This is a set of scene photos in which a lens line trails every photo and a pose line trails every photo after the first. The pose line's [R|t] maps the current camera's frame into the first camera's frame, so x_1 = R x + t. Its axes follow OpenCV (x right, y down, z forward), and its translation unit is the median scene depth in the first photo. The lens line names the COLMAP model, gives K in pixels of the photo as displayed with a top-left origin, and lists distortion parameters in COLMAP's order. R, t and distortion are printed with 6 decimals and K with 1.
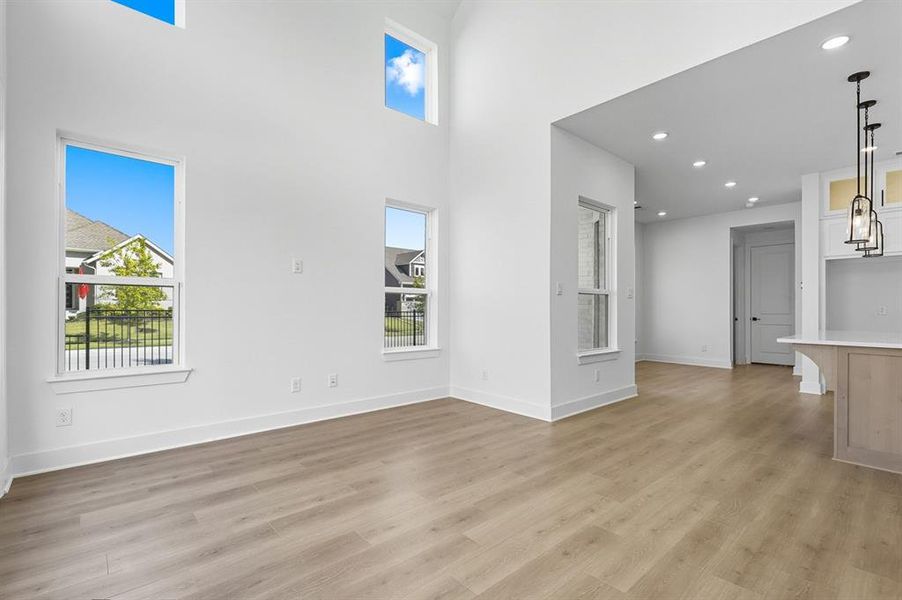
lens RADIAL K [[419.0, 0, 450.6], [0, 419.0, 306.1], [0, 0, 1]] dist [-0.002581, -0.000477]
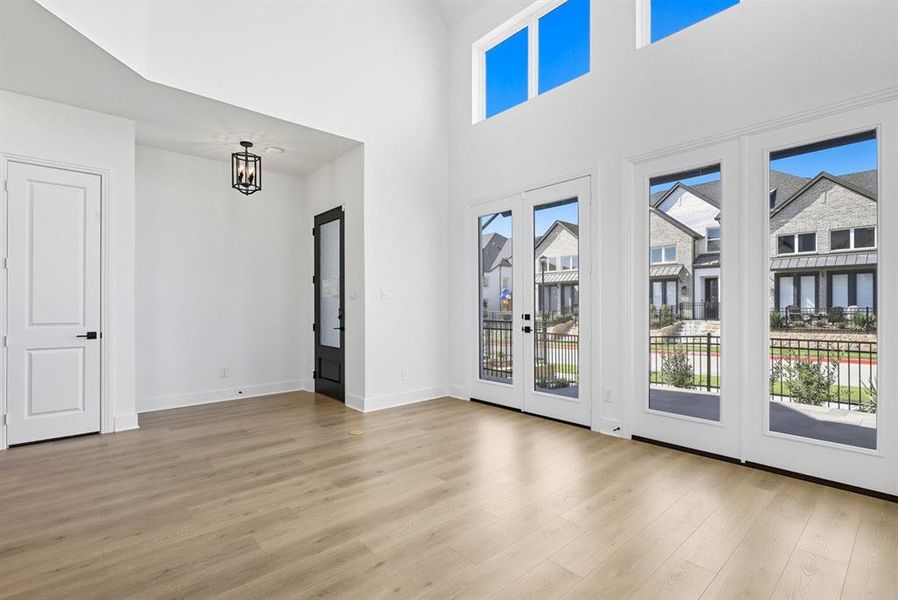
lens RADIAL K [[417.1, 0, 448.6], [0, 417.1, 306.1], [0, 0, 1]] dist [-0.002581, -0.000477]
pose [[-0.999999, 0.000985, 0.000494, 0.010785], [0.000984, 0.999995, -0.003026, -0.008441], [-0.000497, -0.003026, -0.999995, 1.284951]]
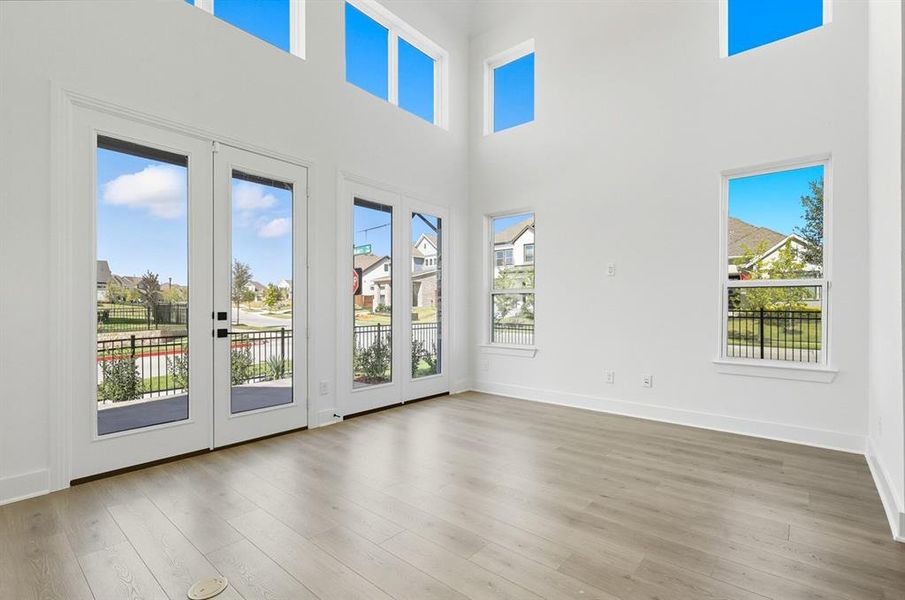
lens RADIAL K [[415.6, 0, 456.8], [0, 415.6, 298.3], [0, 0, 1]] dist [0.000303, 0.000210]
pose [[0.143536, -0.024214, -0.989349, 0.715636], [0.002890, 0.999707, -0.024048, 0.004059], [0.989641, 0.000593, 0.143564, 0.460201]]
